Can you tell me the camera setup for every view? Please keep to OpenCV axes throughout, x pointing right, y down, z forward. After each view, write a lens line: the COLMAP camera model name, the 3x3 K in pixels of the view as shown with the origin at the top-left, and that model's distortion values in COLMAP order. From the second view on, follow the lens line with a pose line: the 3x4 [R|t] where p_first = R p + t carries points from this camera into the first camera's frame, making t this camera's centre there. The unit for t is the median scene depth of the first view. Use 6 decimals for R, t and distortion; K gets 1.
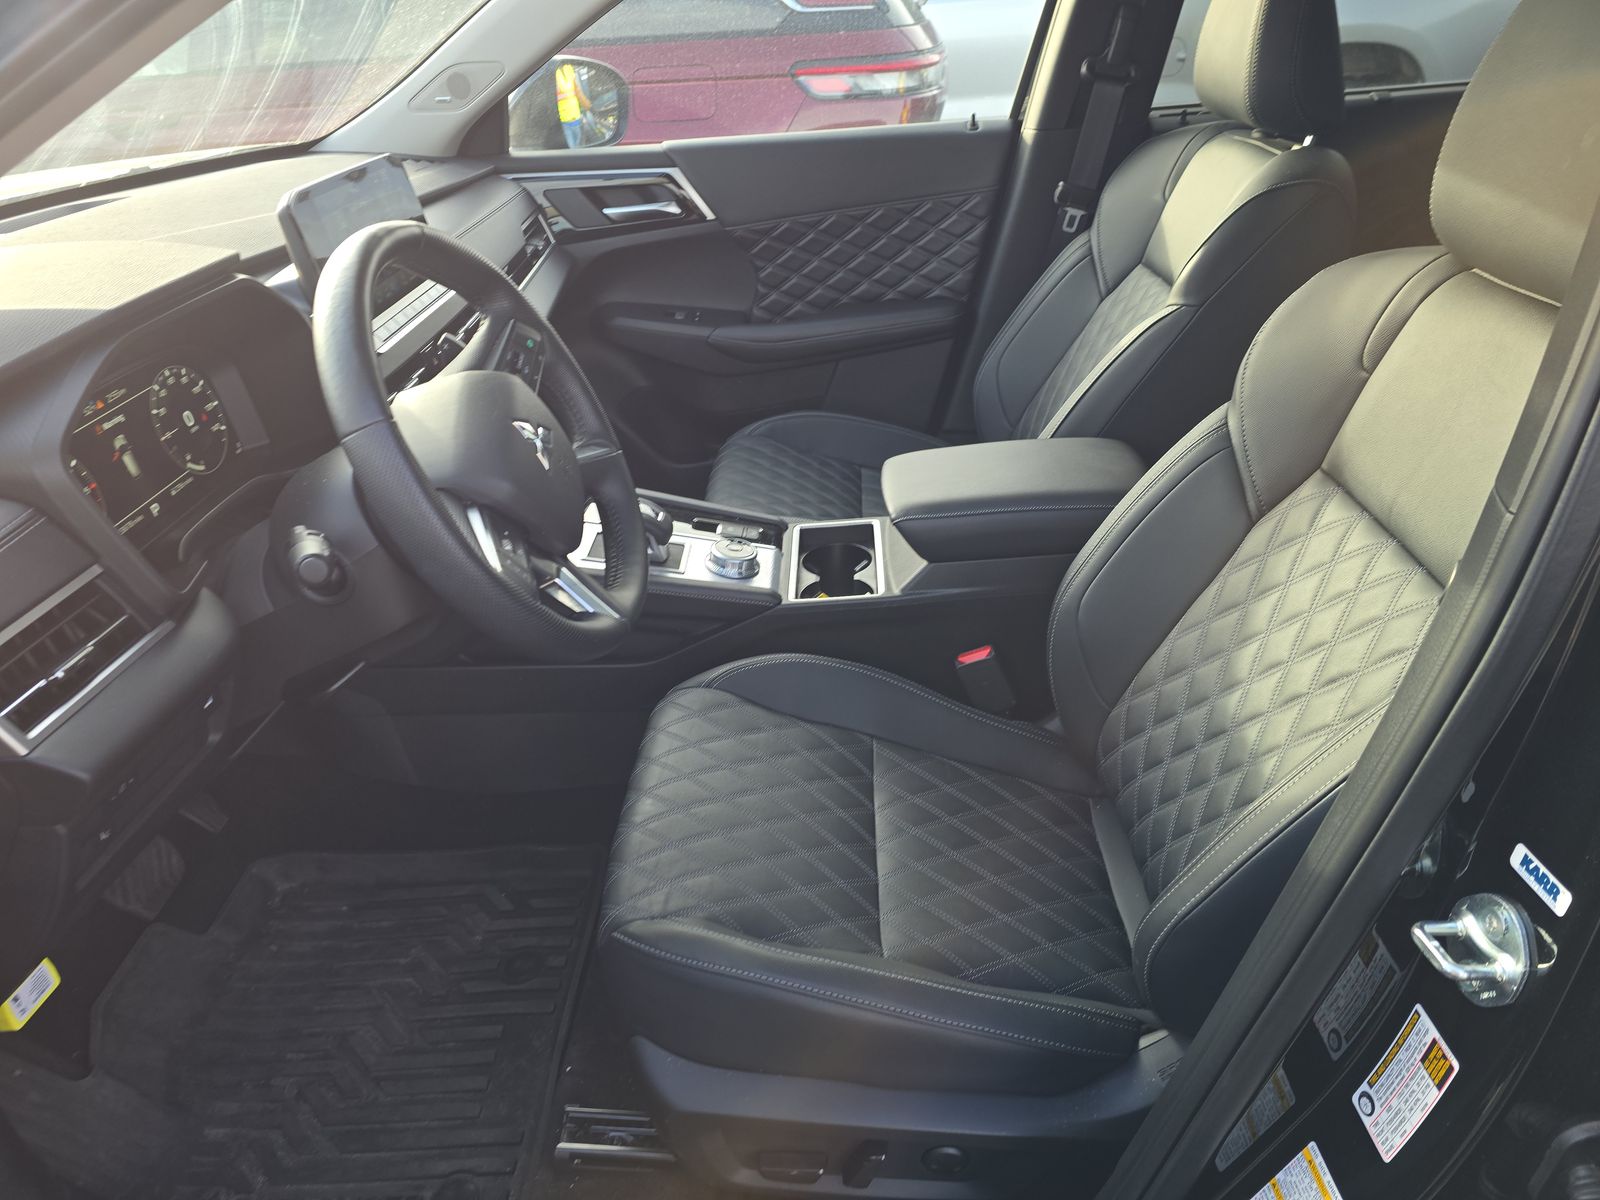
lens RADIAL K [[1038.6, 0, 795.4], [0, 1038.6, 599.6], [0, 0, 1]] dist [0.017619, -0.005497]
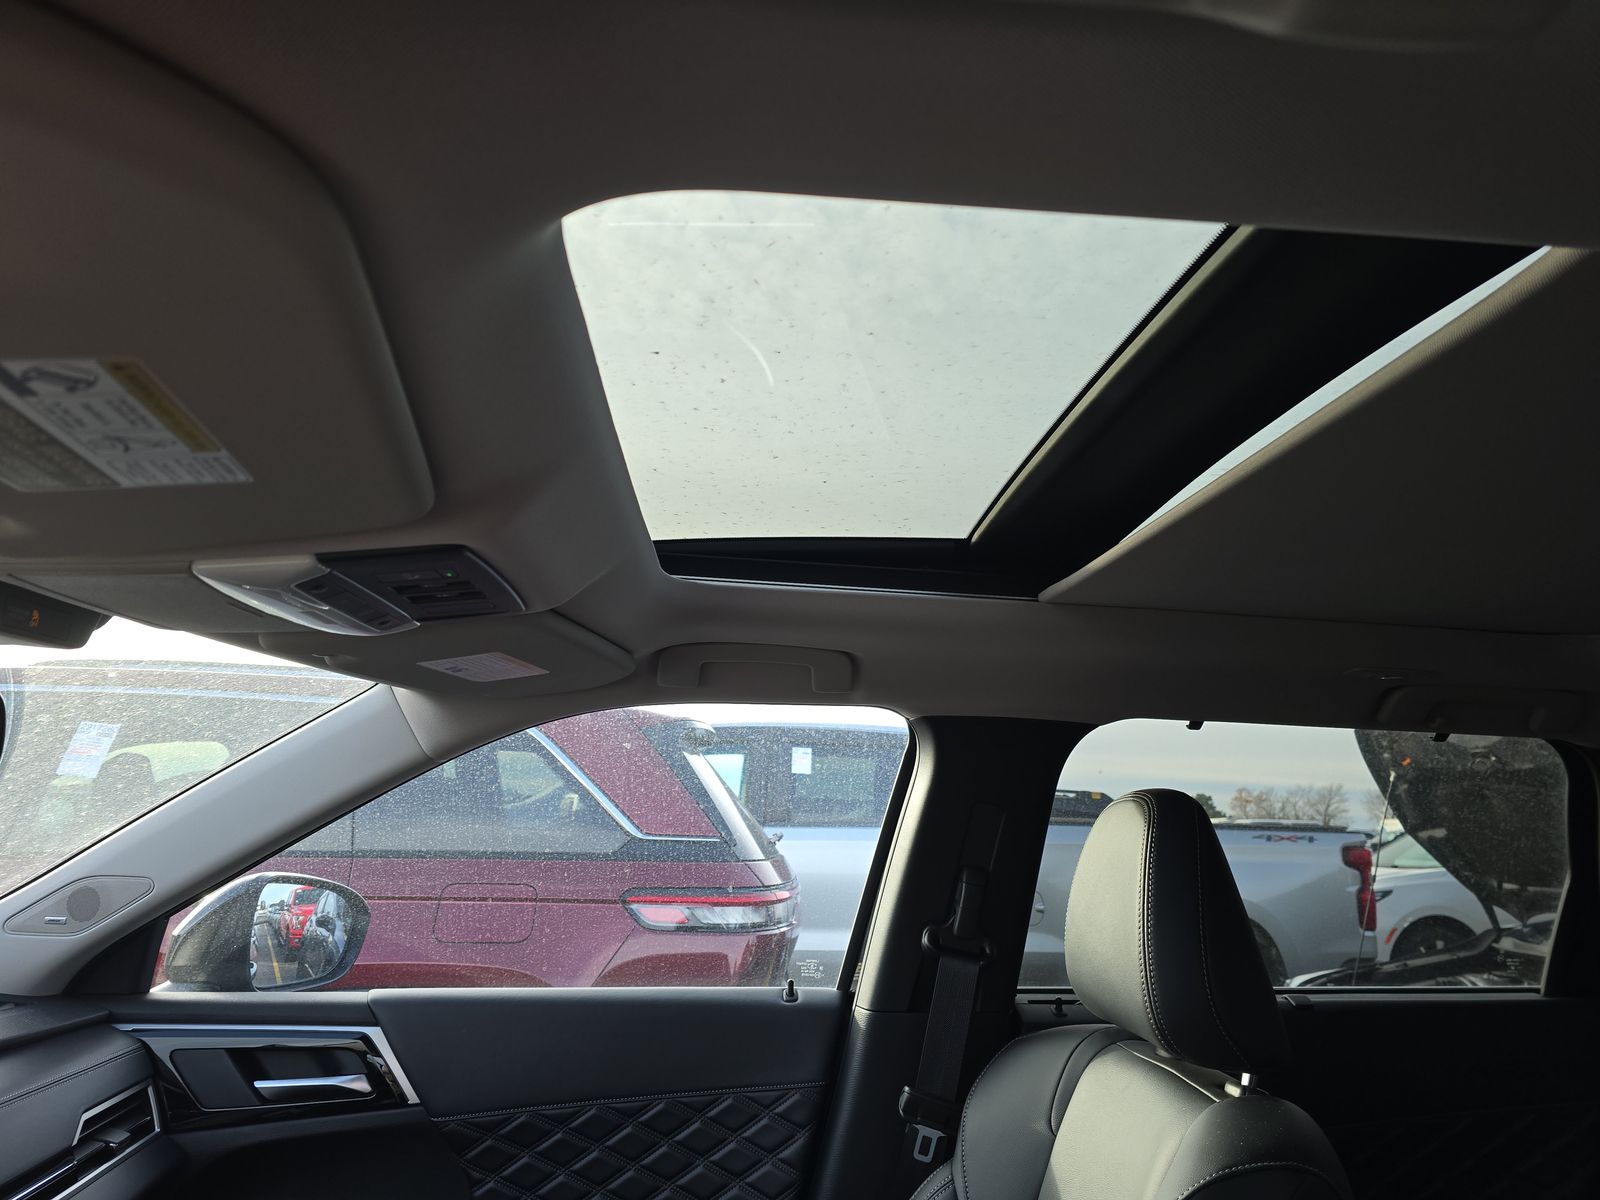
lens RADIAL K [[1038.6, 0, 795.4], [0, 1038.6, 599.6], [0, 0, 1]] dist [0.017619, -0.005497]
pose [[0.993693, 0.089609, 0.067406, 0.093626], [-0.021130, 0.740011, -0.672263, -0.153191], [-0.110122, 0.666599, 0.737237, 0.240884]]
